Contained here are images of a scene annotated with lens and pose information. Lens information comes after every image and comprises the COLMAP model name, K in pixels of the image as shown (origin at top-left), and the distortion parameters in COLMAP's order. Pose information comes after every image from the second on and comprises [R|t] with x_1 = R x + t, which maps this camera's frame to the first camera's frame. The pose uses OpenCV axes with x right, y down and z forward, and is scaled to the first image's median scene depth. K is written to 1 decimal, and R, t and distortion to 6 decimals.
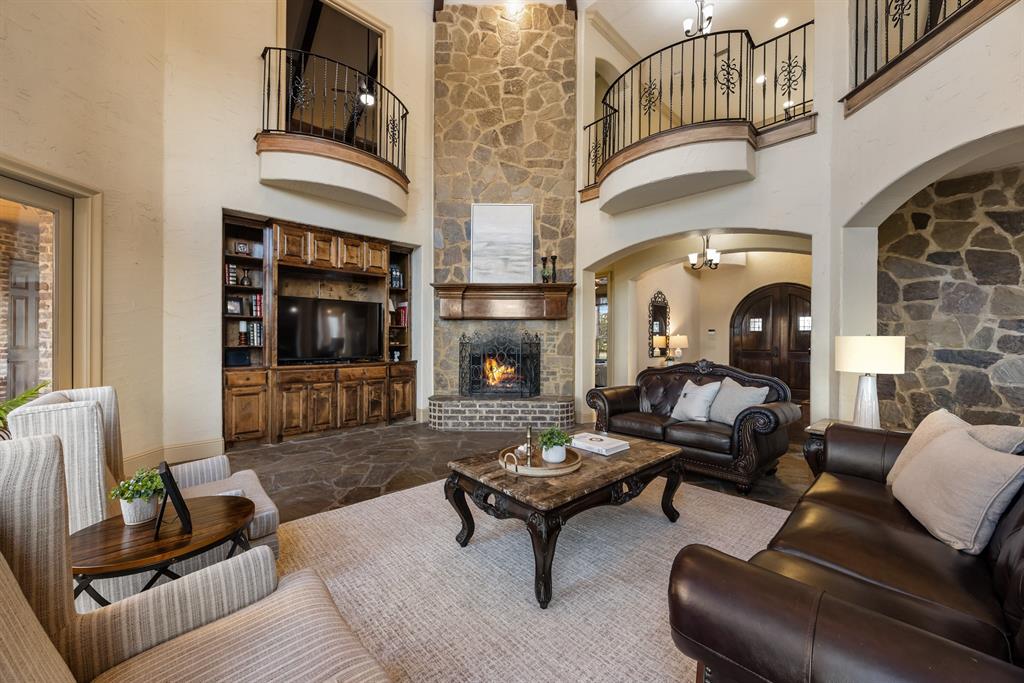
lens RADIAL K [[390.8, 0, 510.1], [0, 390.8, 340.9], [0, 0, 1]] dist [-0.002611, -0.000205]
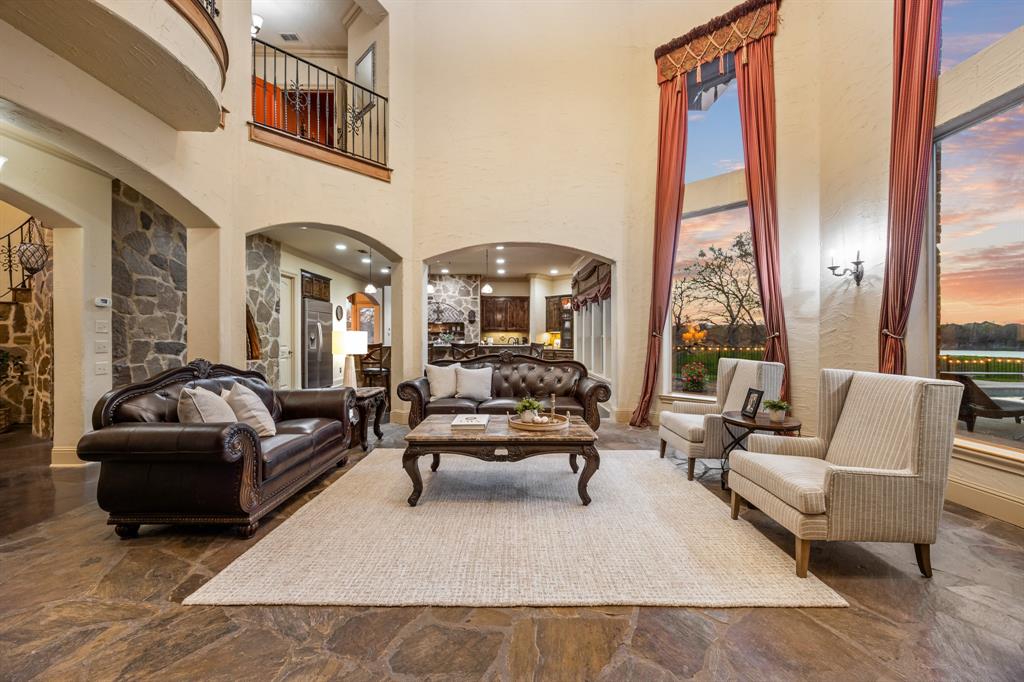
lens RADIAL K [[396.0, 0, 514.4], [0, 396.0, 336.4], [0, 0, 1]] dist [-0.000714, 0.000000]
pose [[-0.732992, -0.003576, 0.680228, -0.336272], [-0.003640, 0.999992, 0.001335, 0.000475], [-0.680227, -0.001498, -0.733000, 0.887677]]
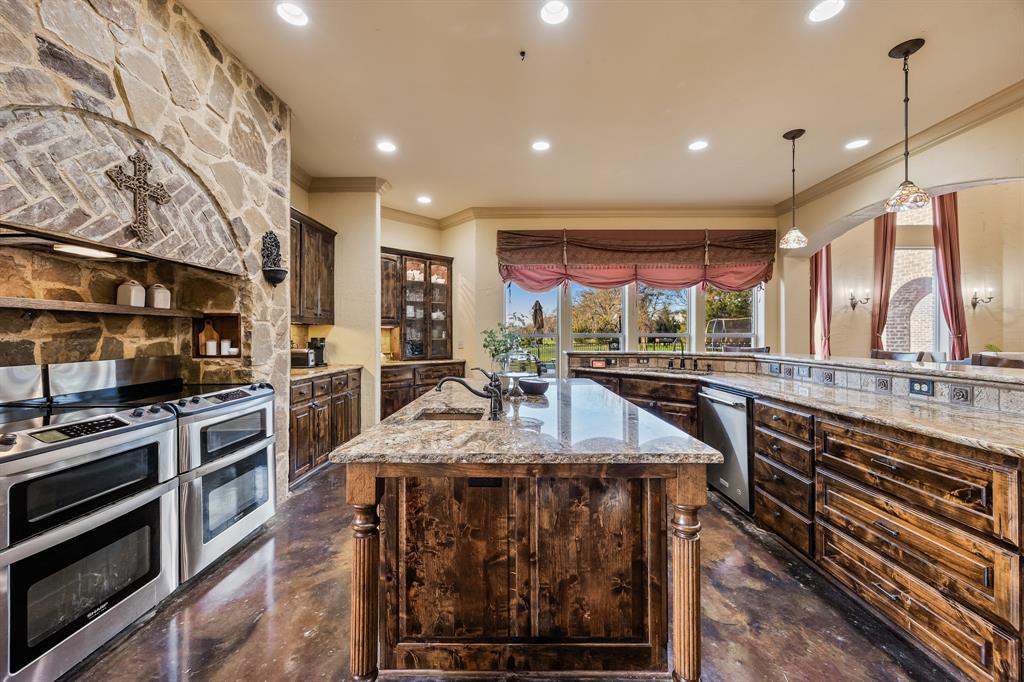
lens RADIAL K [[396.0, 0, 514.4], [0, 396.0, 336.4], [0, 0, 1]] dist [-0.000714, 0.000000]
pose [[-0.706329, -0.003882, -0.707873, 1.415738], [-0.004343, 0.999990, -0.001150, 0.005390], [0.707870, 0.002262, -0.706339, 0.107436]]
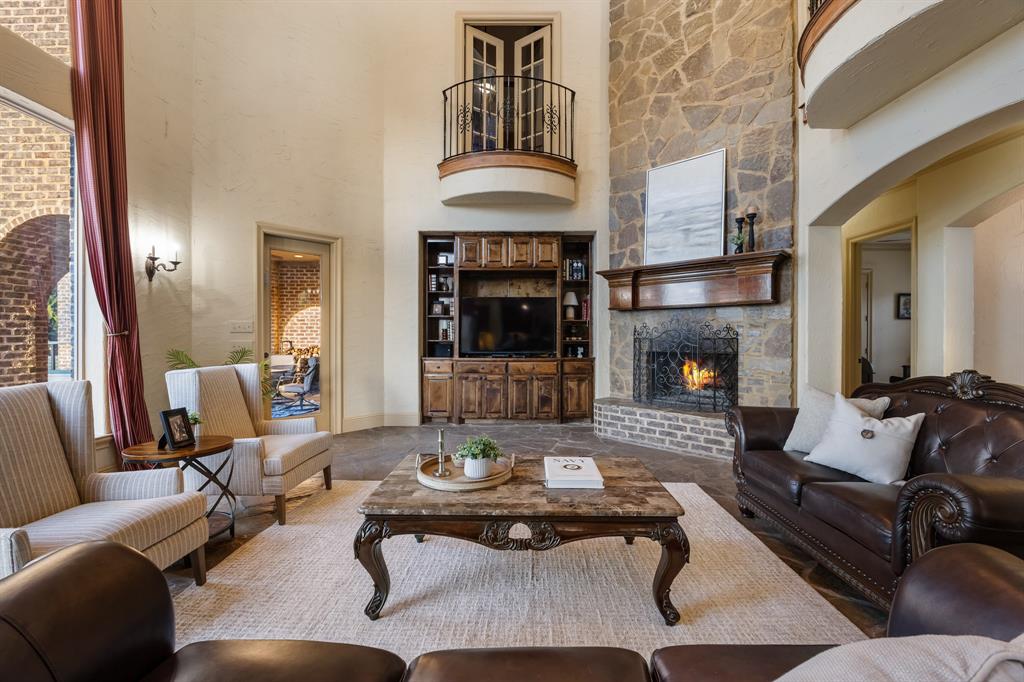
lens RADIAL K [[427.3, 0, 515.5], [0, 427.3, 336.4], [0, 0, 1]] dist [-0.012298, -0.000045]
pose [[0.722472, -0.001953, -0.691398, 0.353073], [0.001068, 0.999998, -0.001709, 0.002688], [0.691400, 0.000496, 0.722472, 0.169894]]
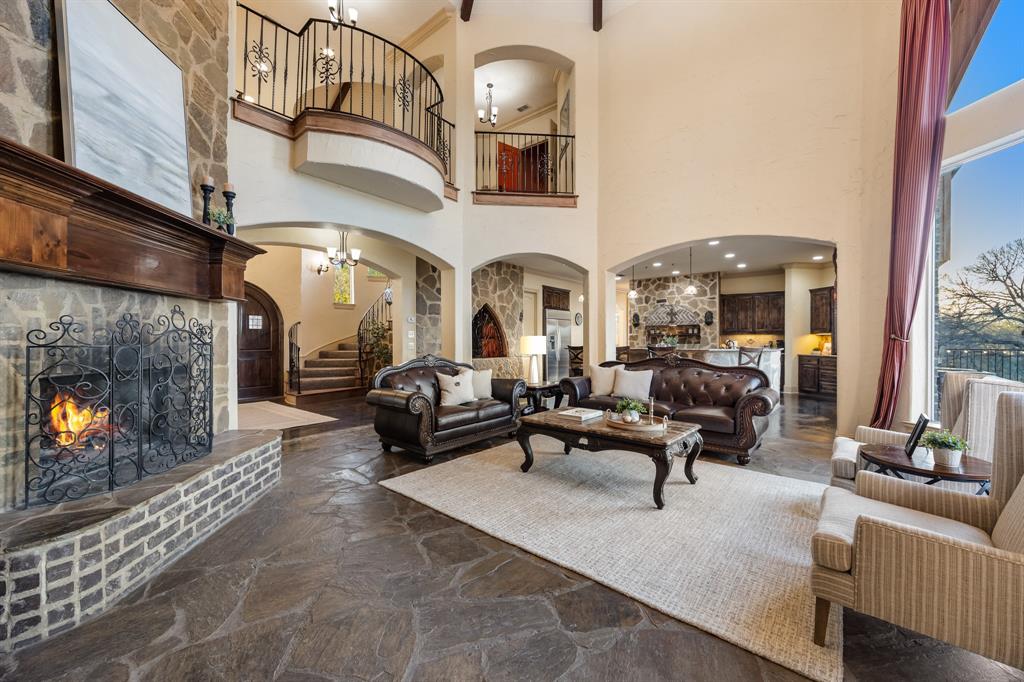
lens RADIAL K [[390.8, 0, 510.1], [0, 390.8, 340.4], [0, 0, 1]] dist [-0.002611, -0.000205]
pose [[-0.116237, -0.006798, 0.993198, -0.540835], [-0.000180, 0.999977, 0.006823, -0.003019], [-0.993221, 0.000614, -0.116236, 0.697011]]
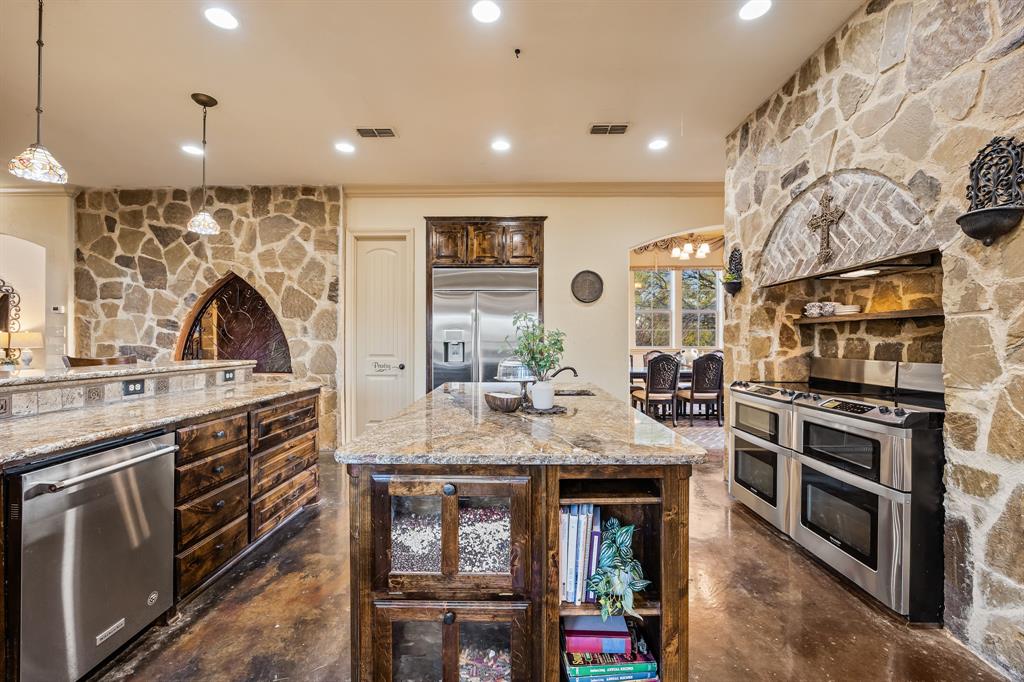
lens RADIAL K [[426.4, 0, 517.5], [0, 426.4, 344.3], [0, 0, 1]] dist [-0.012315, -0.000197]
pose [[0.704620, -0.012550, 0.709474, 0.815080], [0.002801, 0.999885, 0.014904, 0.003945], [-0.709580, -0.008514, 0.704574, -0.477304]]
